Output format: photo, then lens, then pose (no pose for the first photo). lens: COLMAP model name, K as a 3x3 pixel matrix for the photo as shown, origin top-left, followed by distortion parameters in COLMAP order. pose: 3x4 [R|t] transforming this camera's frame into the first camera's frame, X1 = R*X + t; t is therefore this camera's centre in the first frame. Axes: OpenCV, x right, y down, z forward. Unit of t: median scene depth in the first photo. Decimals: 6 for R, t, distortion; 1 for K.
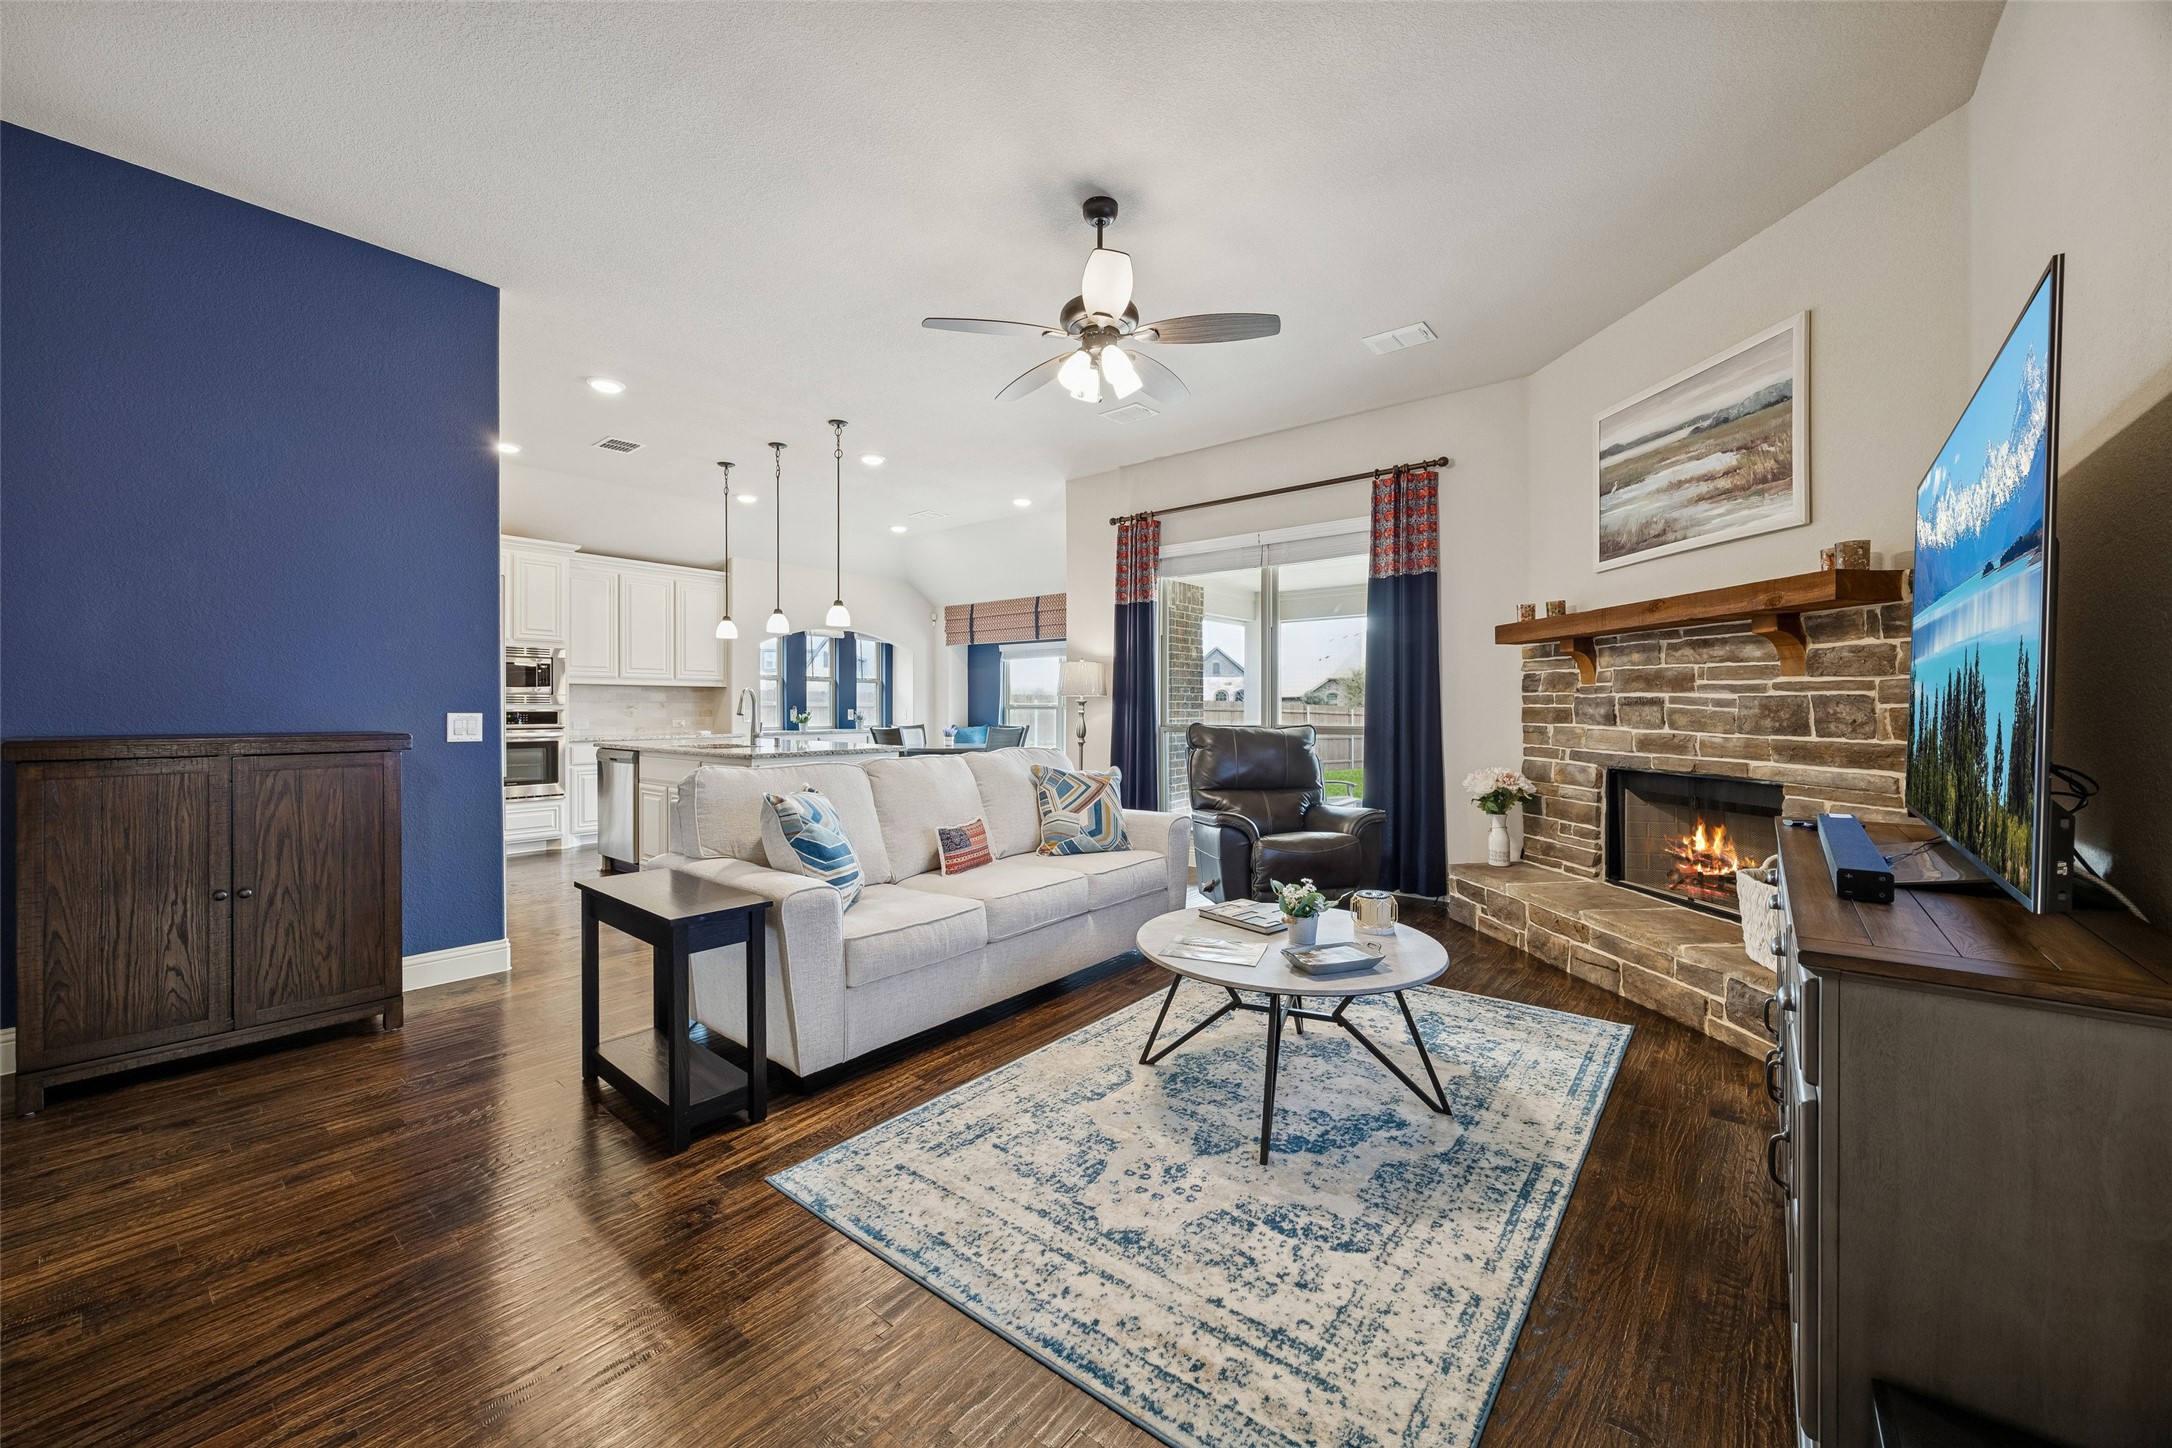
lens RADIAL K [[827.5, 0, 1080.9], [0, 827.5, 710.1], [0, 0, 1]] dist [-0.004165, -0.000288]
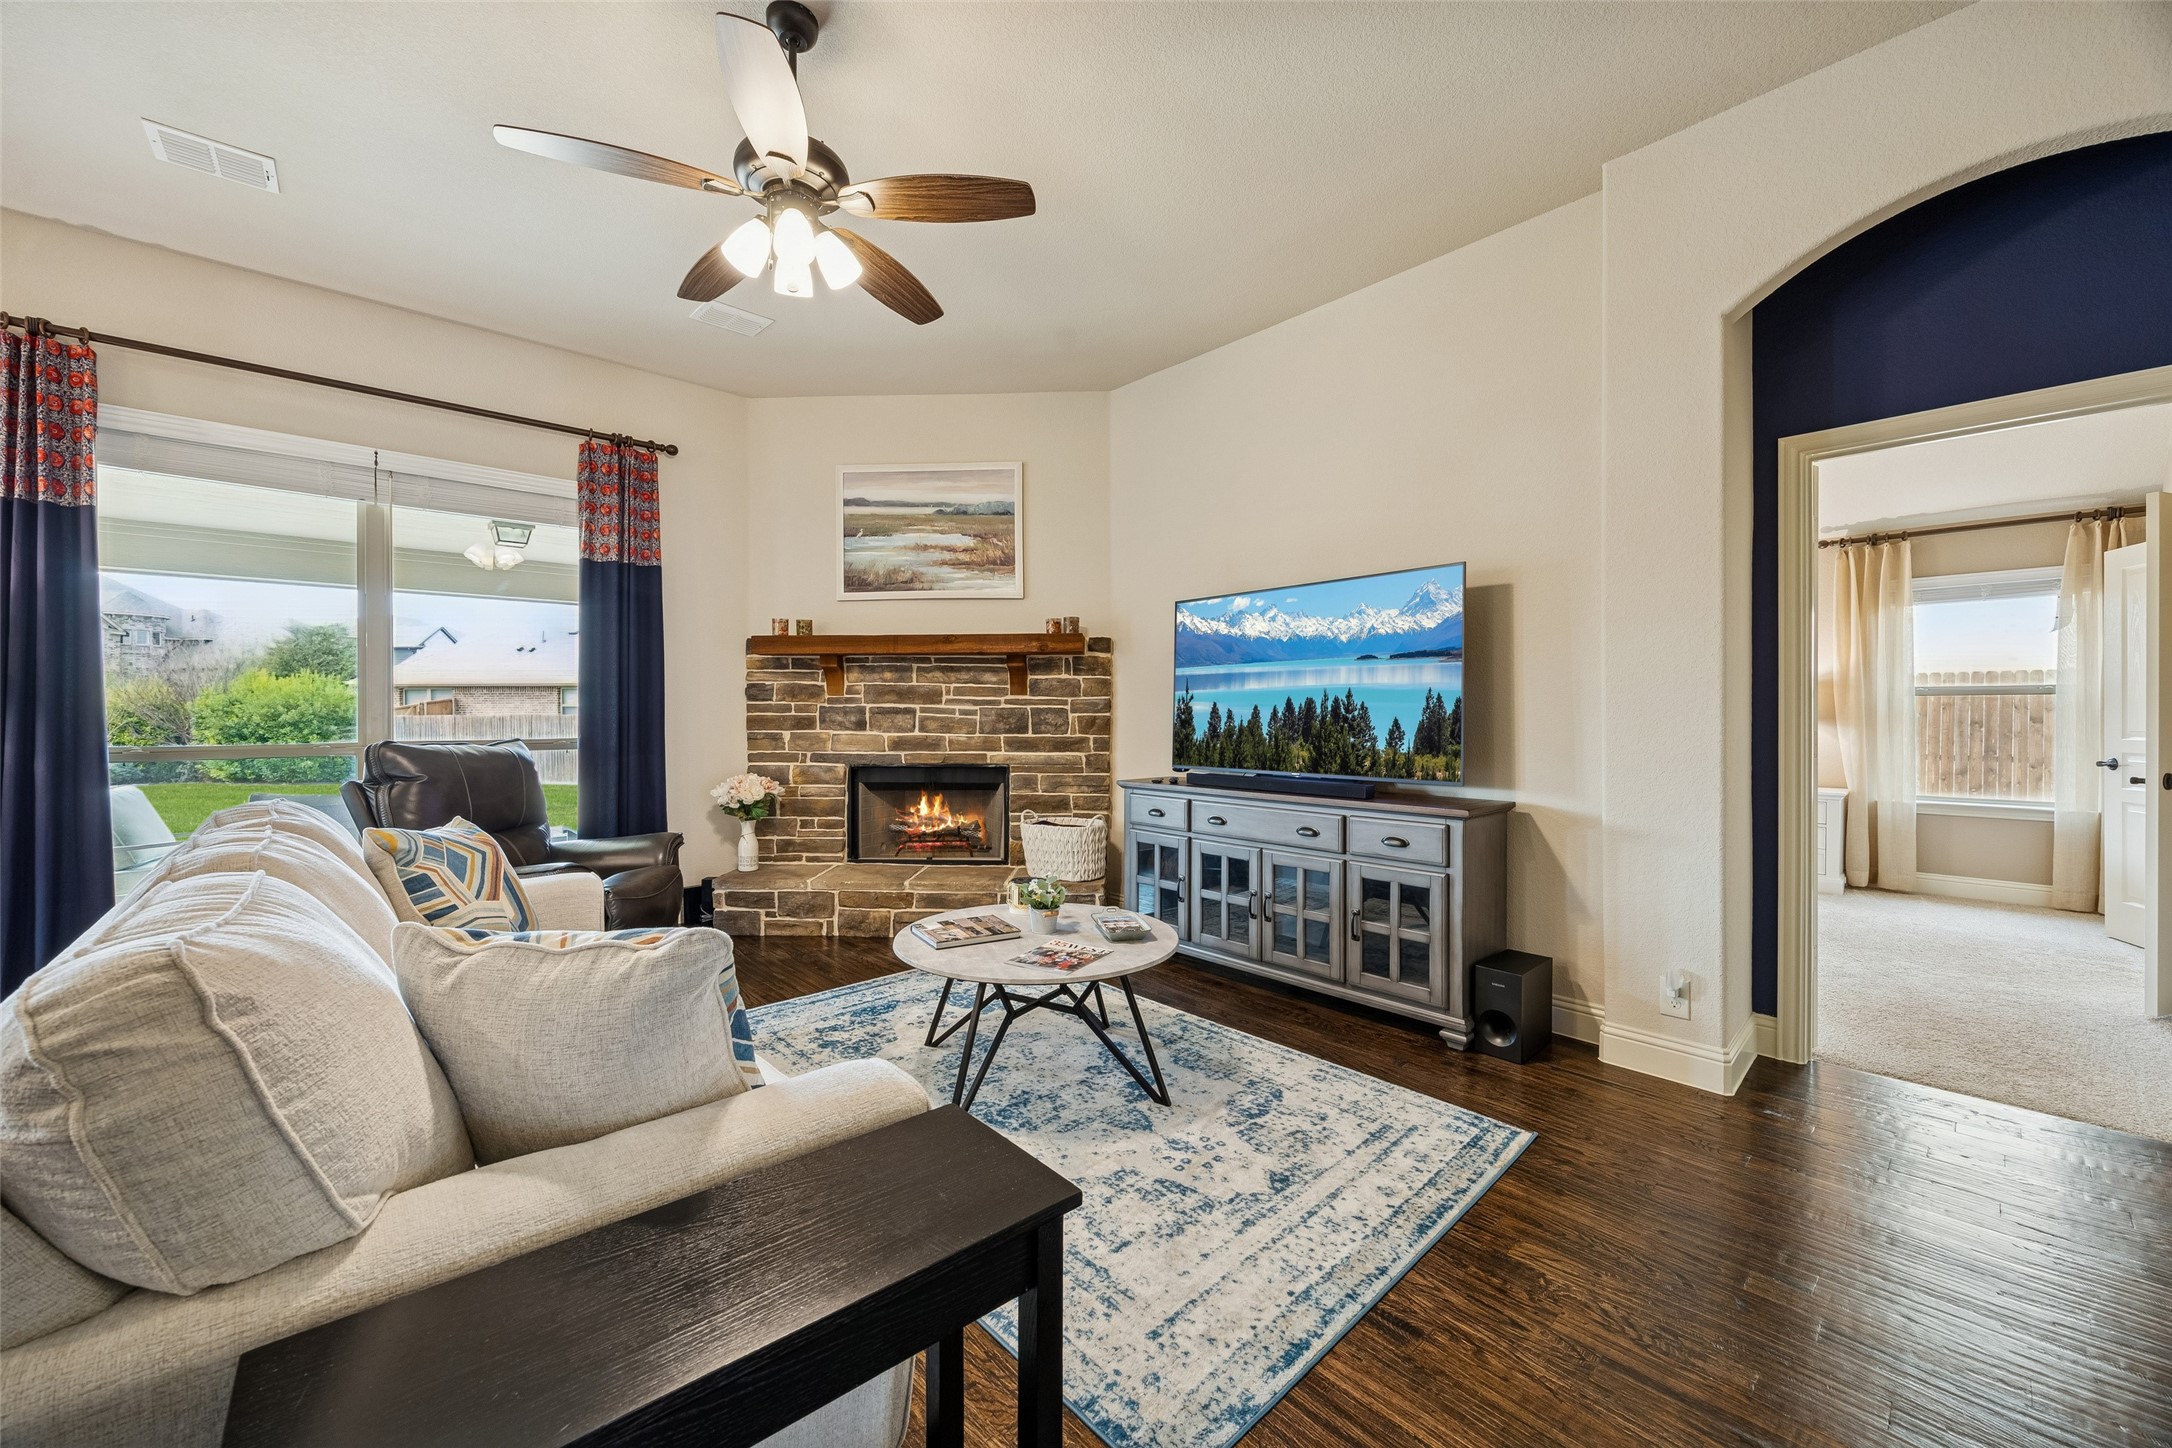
lens RADIAL K [[827.5, 0, 1086.0], [0, 827.5, 721.2], [0, 0, 1]] dist [-0.004165, -0.000288]
pose [[0.143483, -0.007824, 0.989622, -0.550547], [0.003682, 0.999966, 0.007372, -0.002974], [-0.989646, 0.002586, 0.143507, 0.546540]]
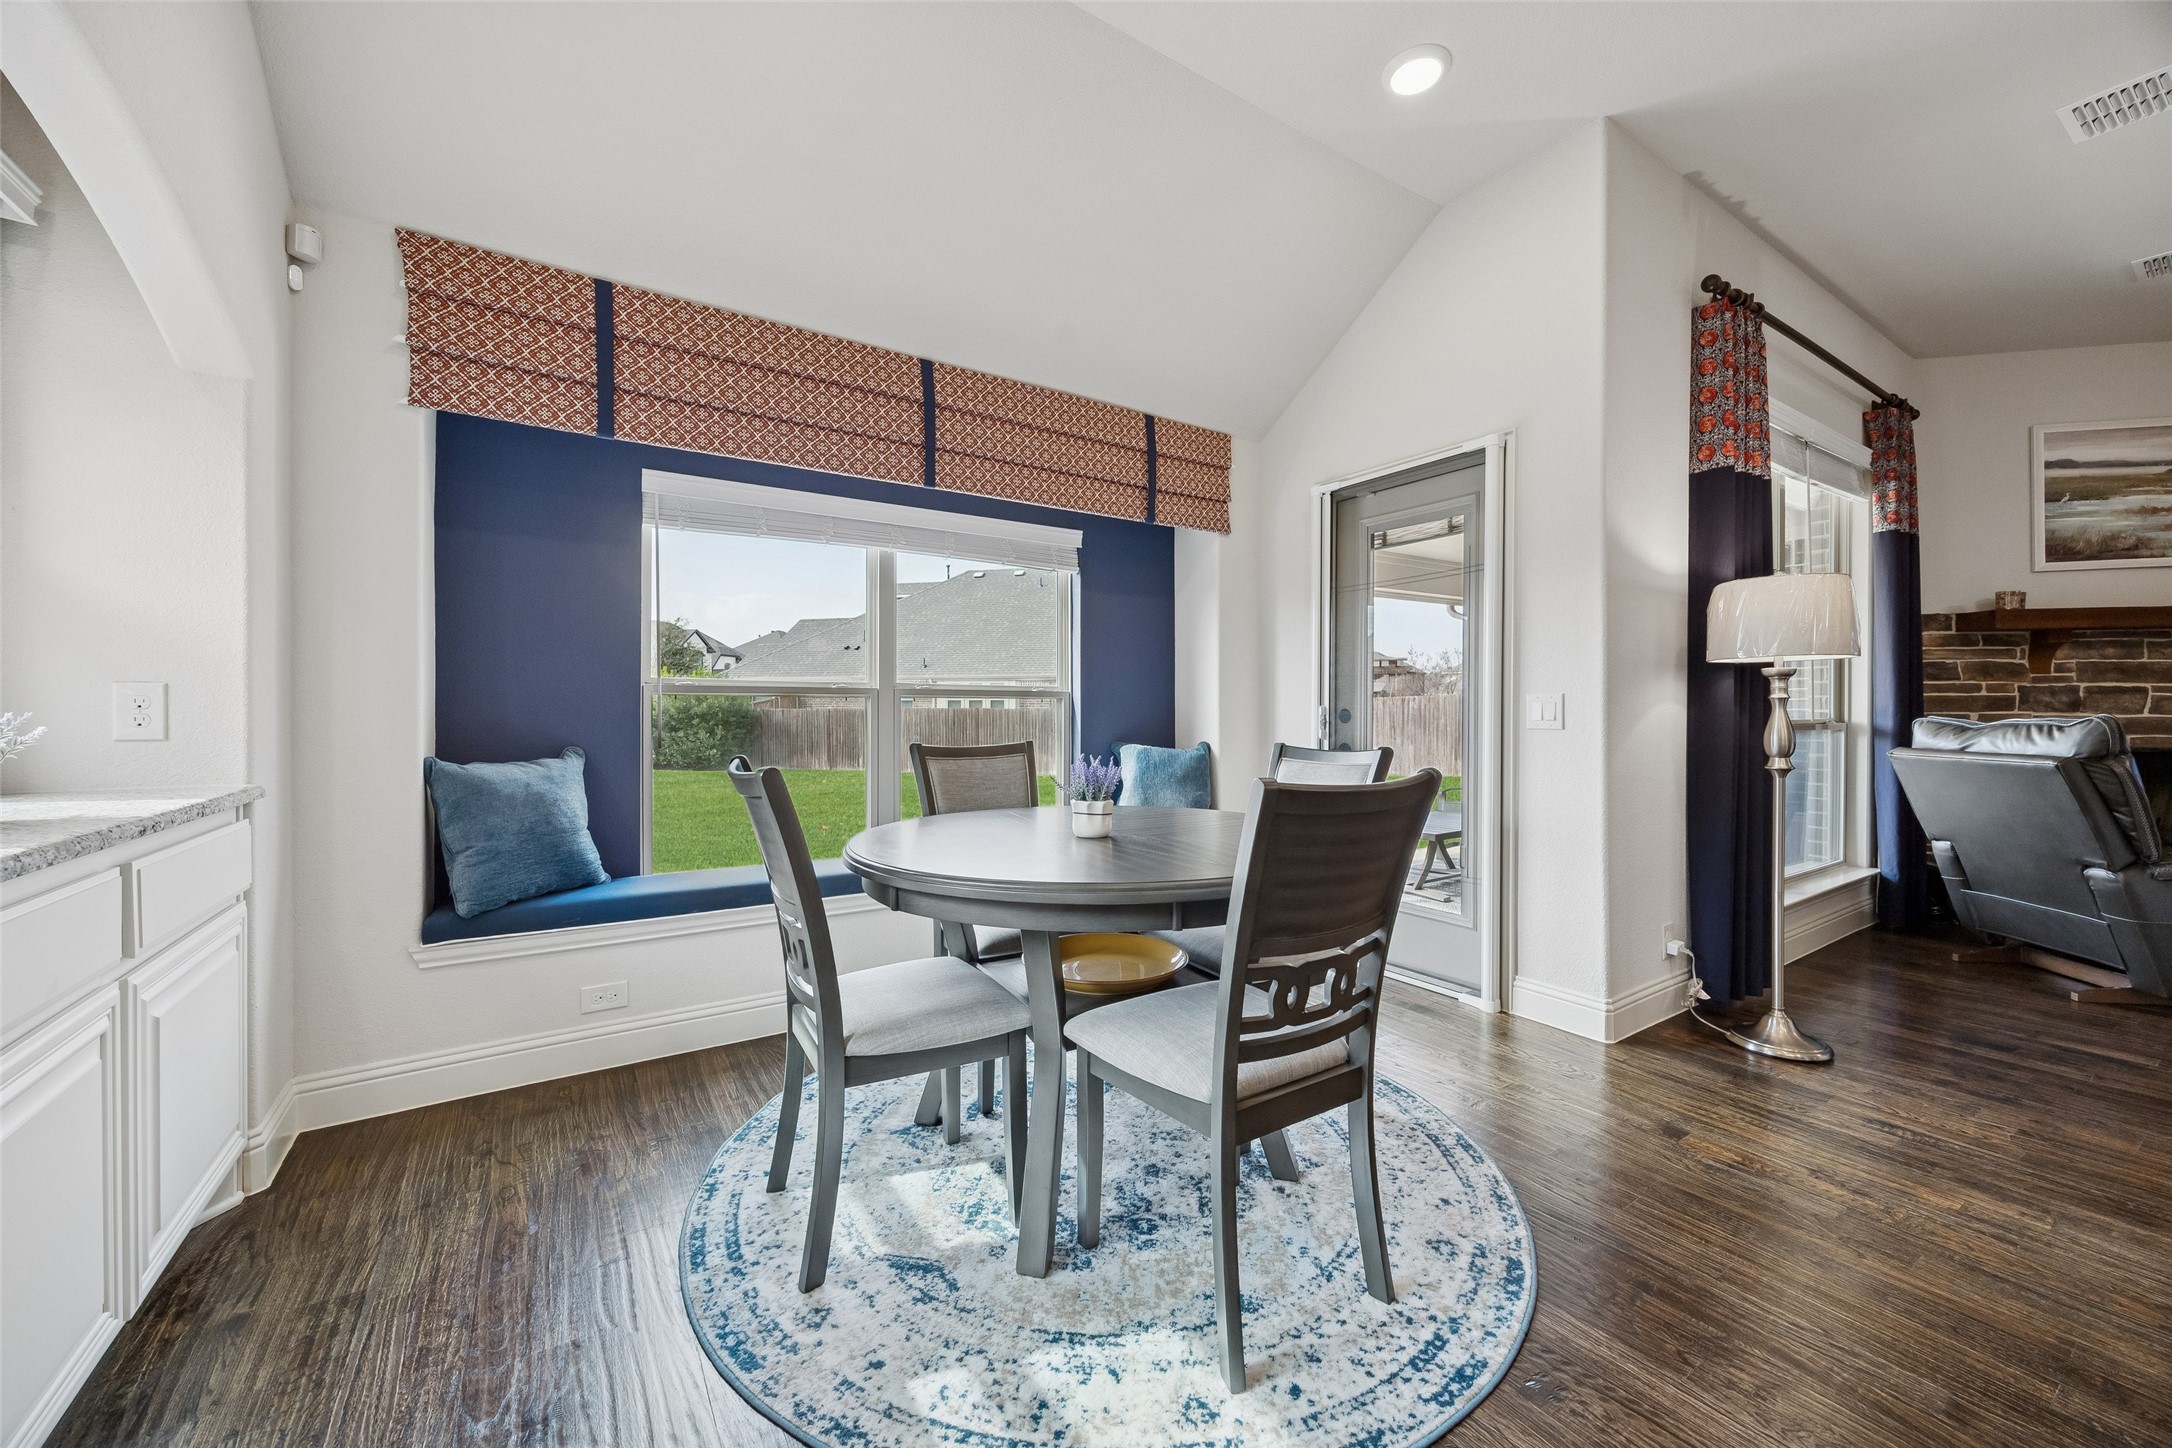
lens RADIAL K [[827.5, 0, 1087.6], [0, 827.5, 710.0], [0, 0, 1]] dist [-0.004165, -0.000288]
pose [[0.301579, -0.003294, 0.953435, -0.878541], [0.004483, 0.999988, 0.002037, 0.008444], [-0.953431, 0.003659, 0.301590, 2.098387]]
